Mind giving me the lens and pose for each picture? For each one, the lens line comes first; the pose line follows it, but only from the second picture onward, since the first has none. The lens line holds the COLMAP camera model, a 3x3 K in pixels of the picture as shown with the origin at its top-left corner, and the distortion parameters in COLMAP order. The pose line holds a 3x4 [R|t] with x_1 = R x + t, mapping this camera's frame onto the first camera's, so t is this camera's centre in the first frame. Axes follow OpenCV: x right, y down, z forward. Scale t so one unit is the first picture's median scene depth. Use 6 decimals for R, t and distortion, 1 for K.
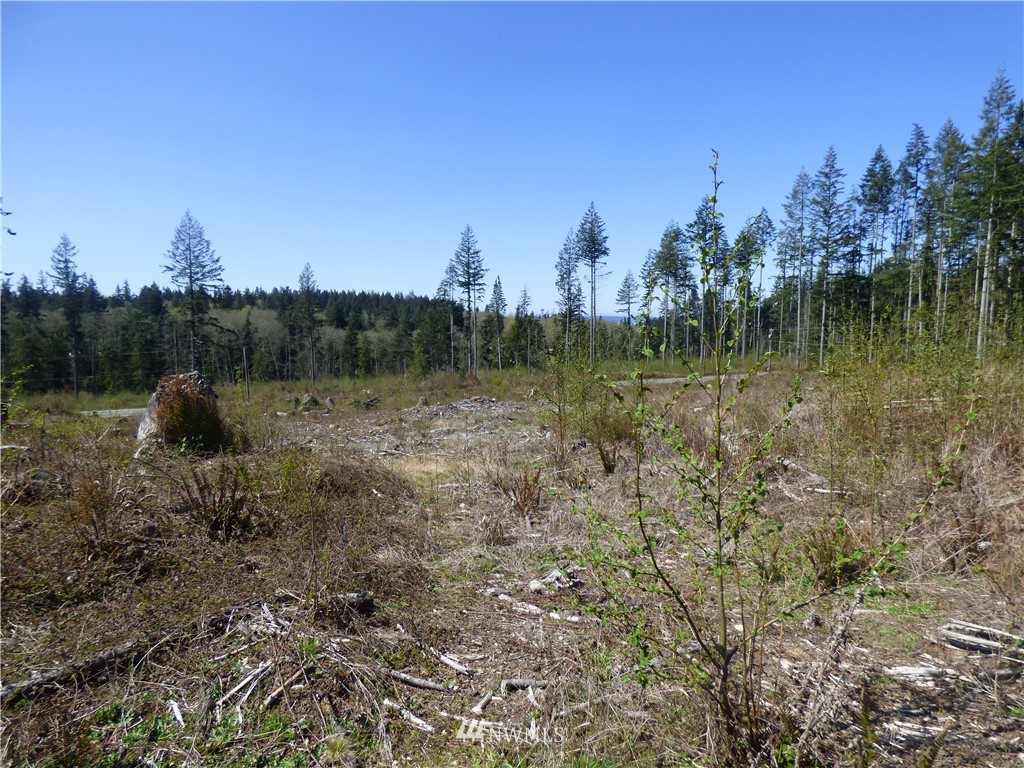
lens RADIAL K [[633.9, 0, 514.0], [0, 633.9, 381.0], [0, 0, 1]] dist [0.014177, 0.000462]
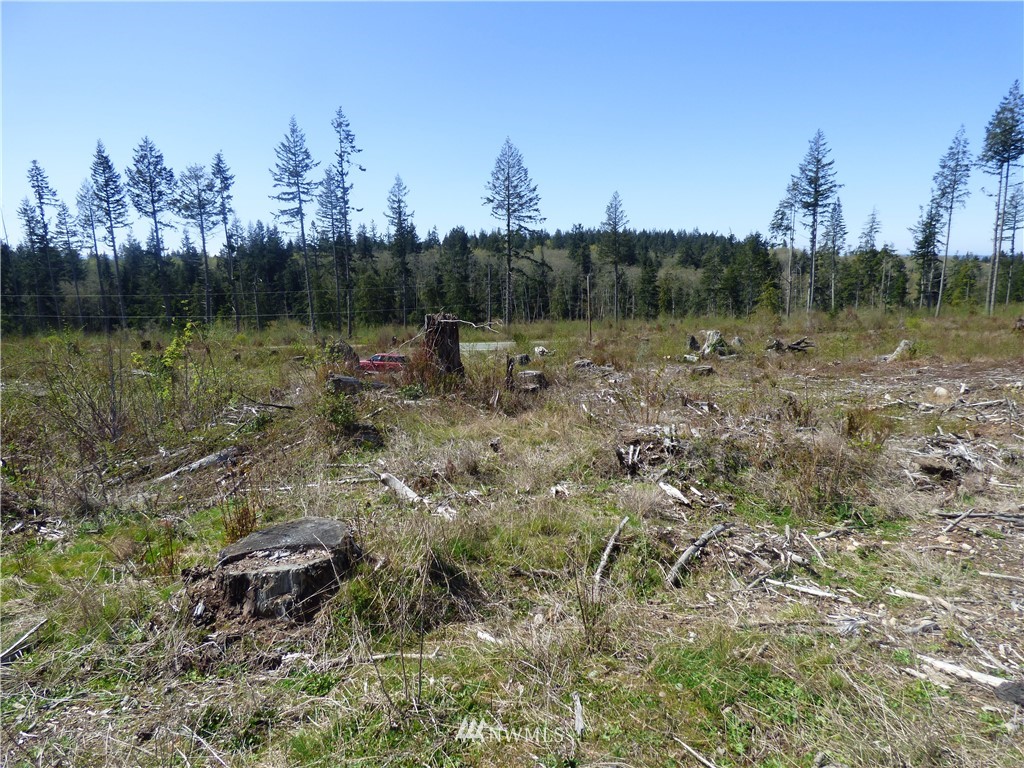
lens RADIAL K [[633.9, 0, 526.2], [0, 633.9, 380.7], [0, 0, 1]] dist [0.014177, 0.000462]
pose [[0.922444, 0.062242, -0.381082, -0.075753], [-0.028269, 0.995160, 0.094112, 0.004683], [0.385095, -0.076041, 0.919739, 0.076393]]
